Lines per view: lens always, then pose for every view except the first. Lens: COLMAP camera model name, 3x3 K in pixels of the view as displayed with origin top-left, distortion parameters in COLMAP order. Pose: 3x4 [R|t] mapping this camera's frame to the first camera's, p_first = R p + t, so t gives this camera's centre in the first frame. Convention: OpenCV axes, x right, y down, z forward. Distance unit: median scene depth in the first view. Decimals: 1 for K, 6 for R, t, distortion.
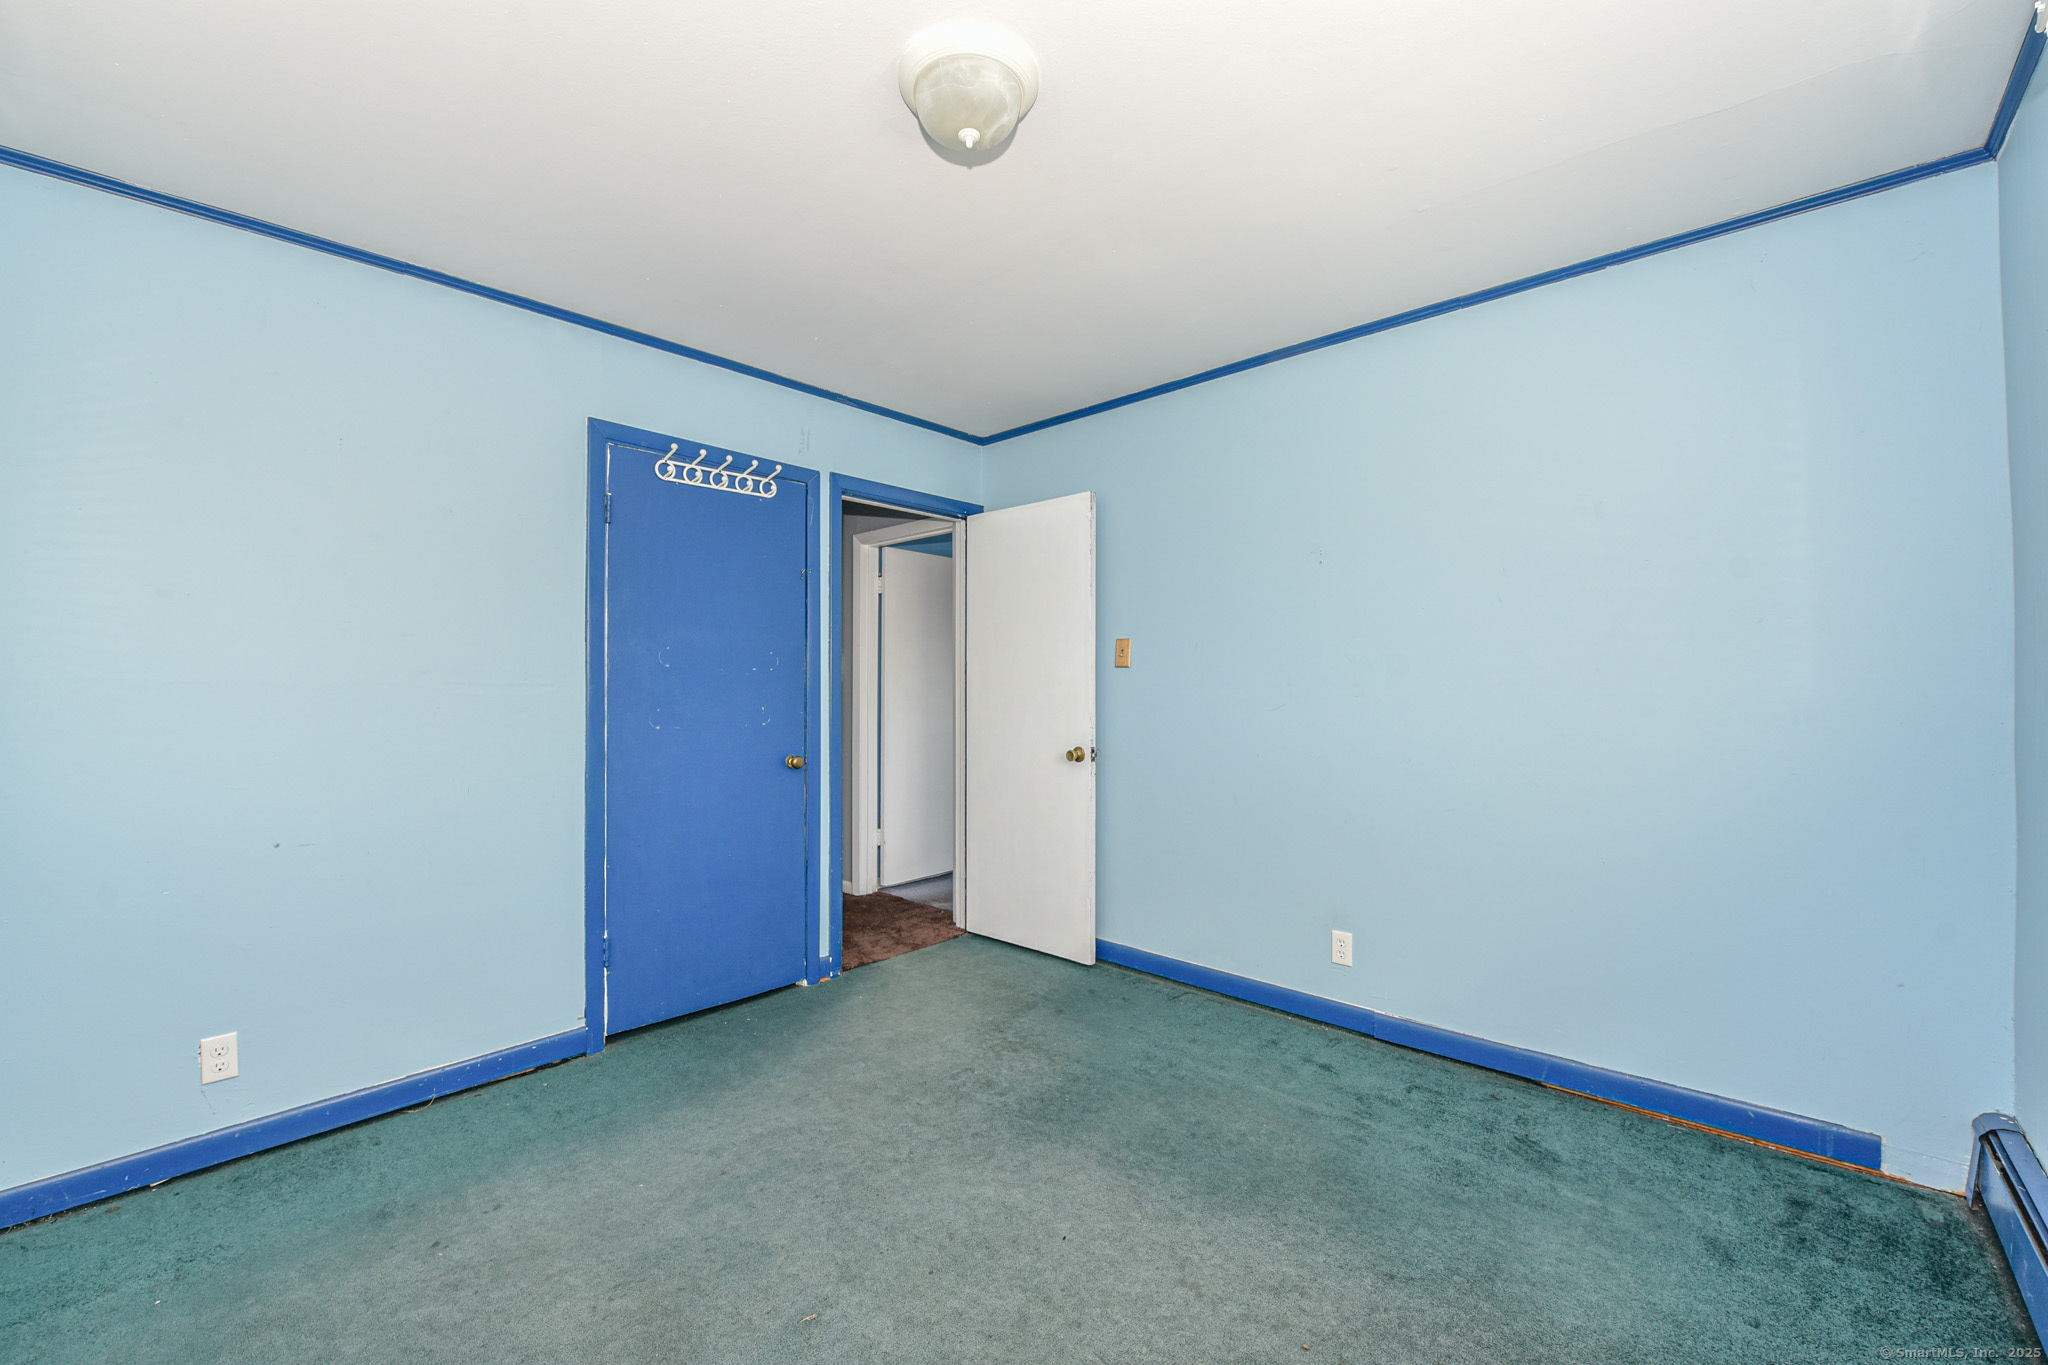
lens RADIAL K [[807.2, 0, 1024.0], [0, 807.2, 682.5], [0, 0, 1]] dist [-0.031941, -0.000023]
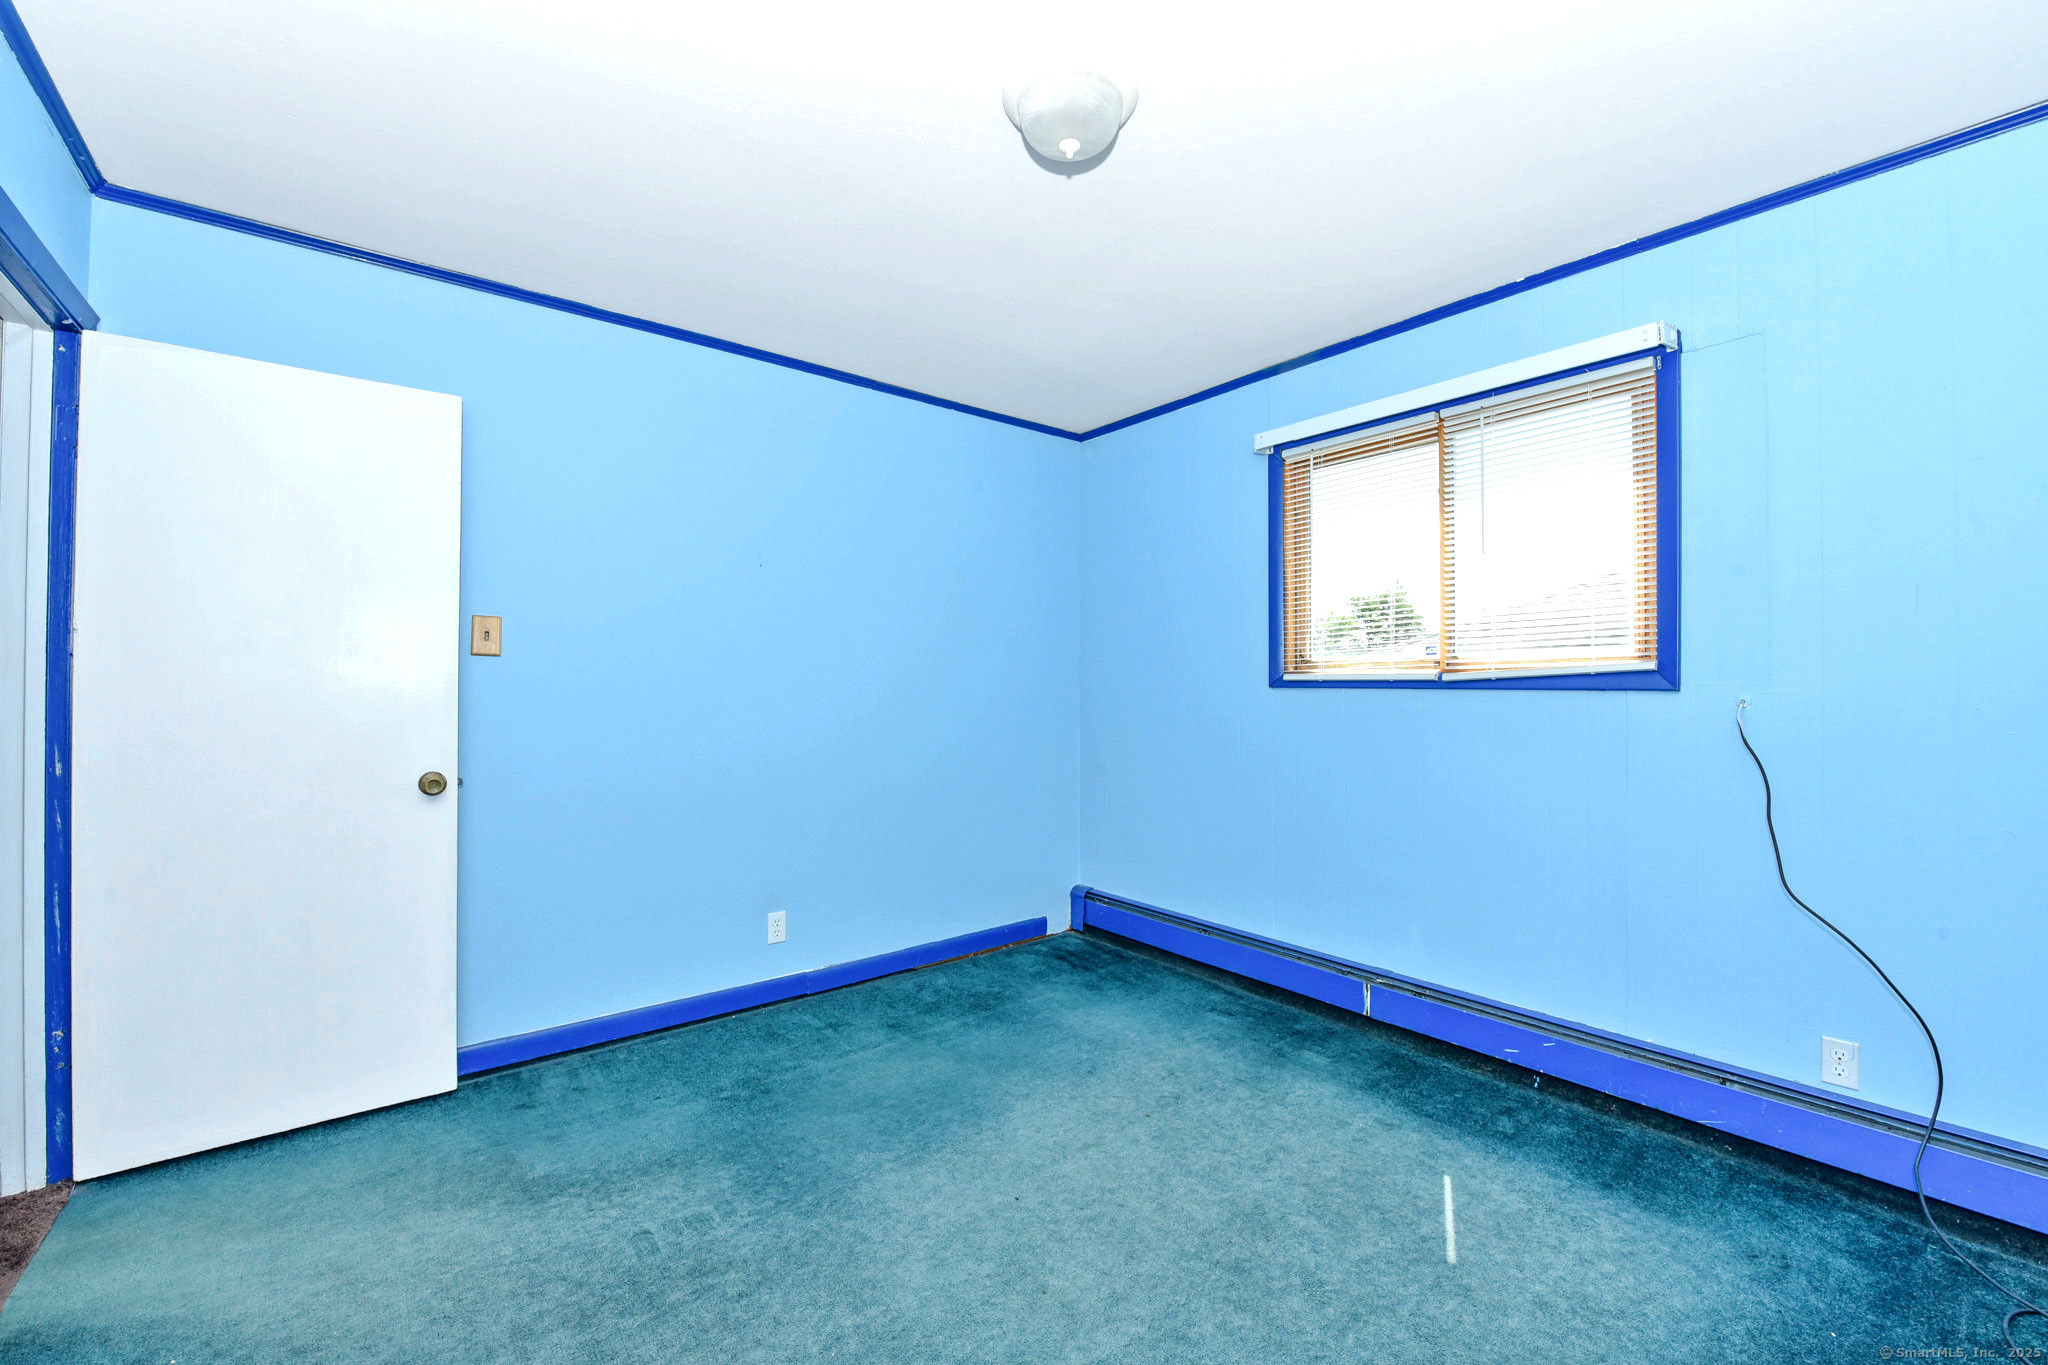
lens RADIAL K [[807.2, 0, 1024.0], [0, 807.2, 682.5], [0, 0, 1]] dist [-0.031941, -0.000023]
pose [[0.151817, 0.006200, 0.988389, -0.670501], [-0.000779, 0.999981, -0.006153, 0.012316], [-0.988408, 0.000164, 0.151819, 0.555707]]
